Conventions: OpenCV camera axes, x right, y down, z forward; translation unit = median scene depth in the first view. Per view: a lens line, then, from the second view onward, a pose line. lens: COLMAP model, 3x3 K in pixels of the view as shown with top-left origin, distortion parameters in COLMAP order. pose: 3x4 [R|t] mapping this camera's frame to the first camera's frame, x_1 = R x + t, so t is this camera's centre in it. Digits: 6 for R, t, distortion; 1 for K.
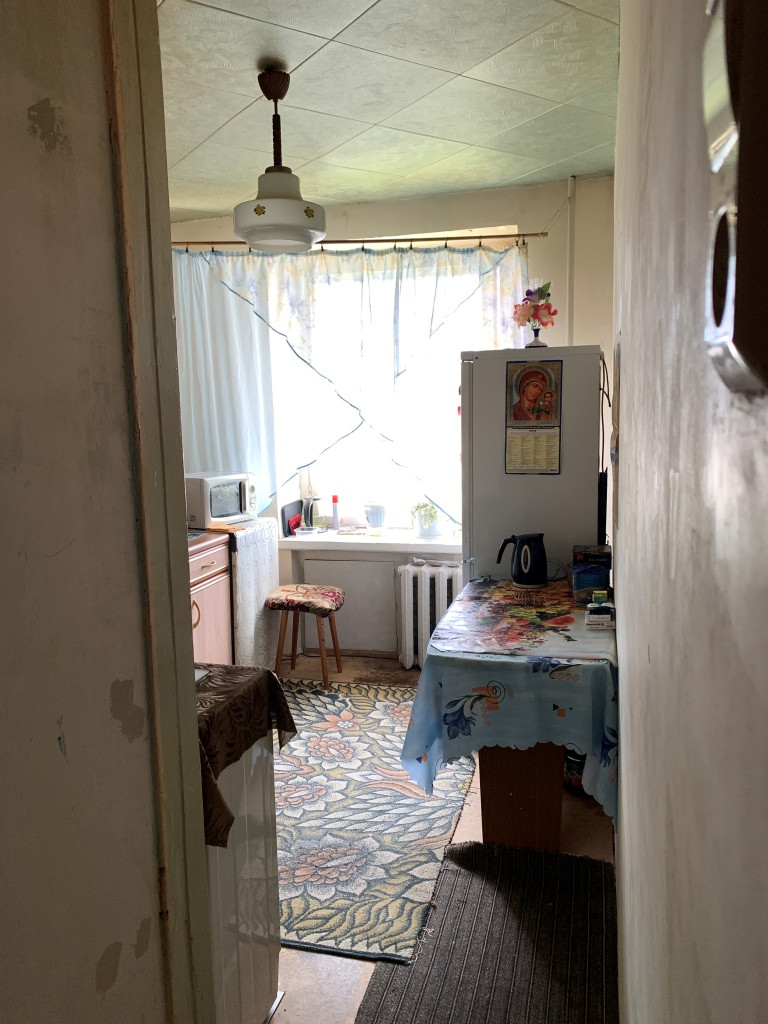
lens RADIAL K [[783.7, 0, 384.3], [0, 783.7, 515.9], [0, 0, 1]] dist [0.003812, -0.013773]
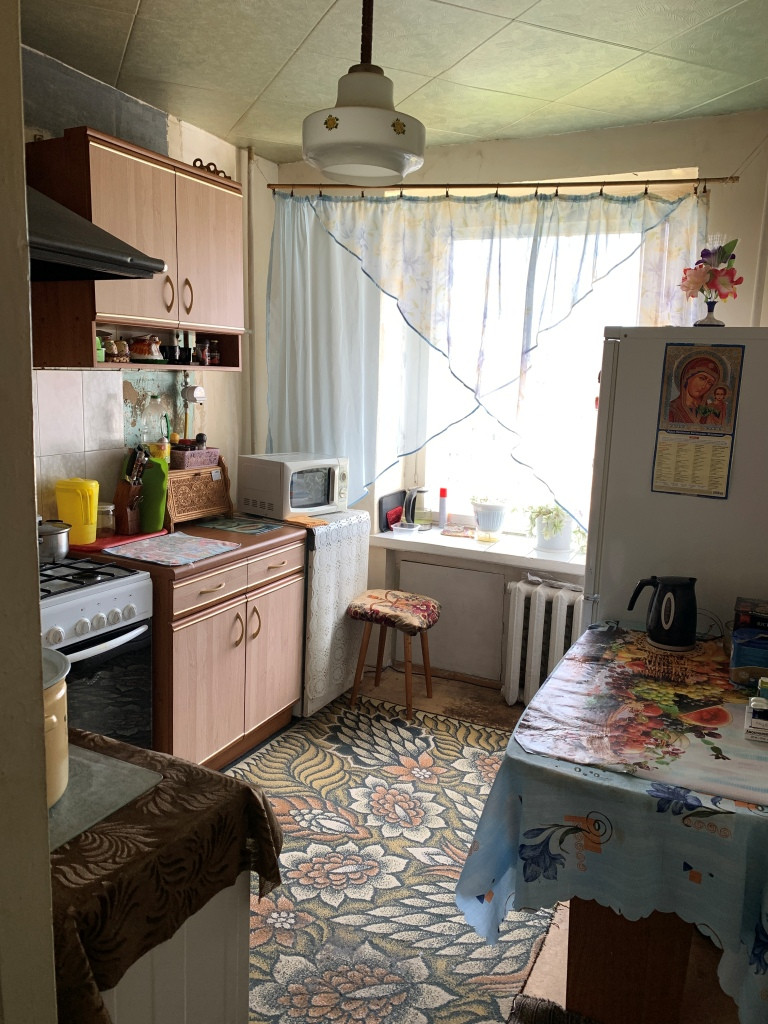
lens RADIAL K [[783.7, 0, 383.7], [0, 783.7, 504.2], [0, 0, 1]] dist [0.003812, -0.013773]
pose [[0.979763, 0.087795, -0.179876, 0.038545], [-0.083261, 0.995994, 0.032621, -0.044152], [0.182020, -0.016984, 0.983148, 0.203423]]
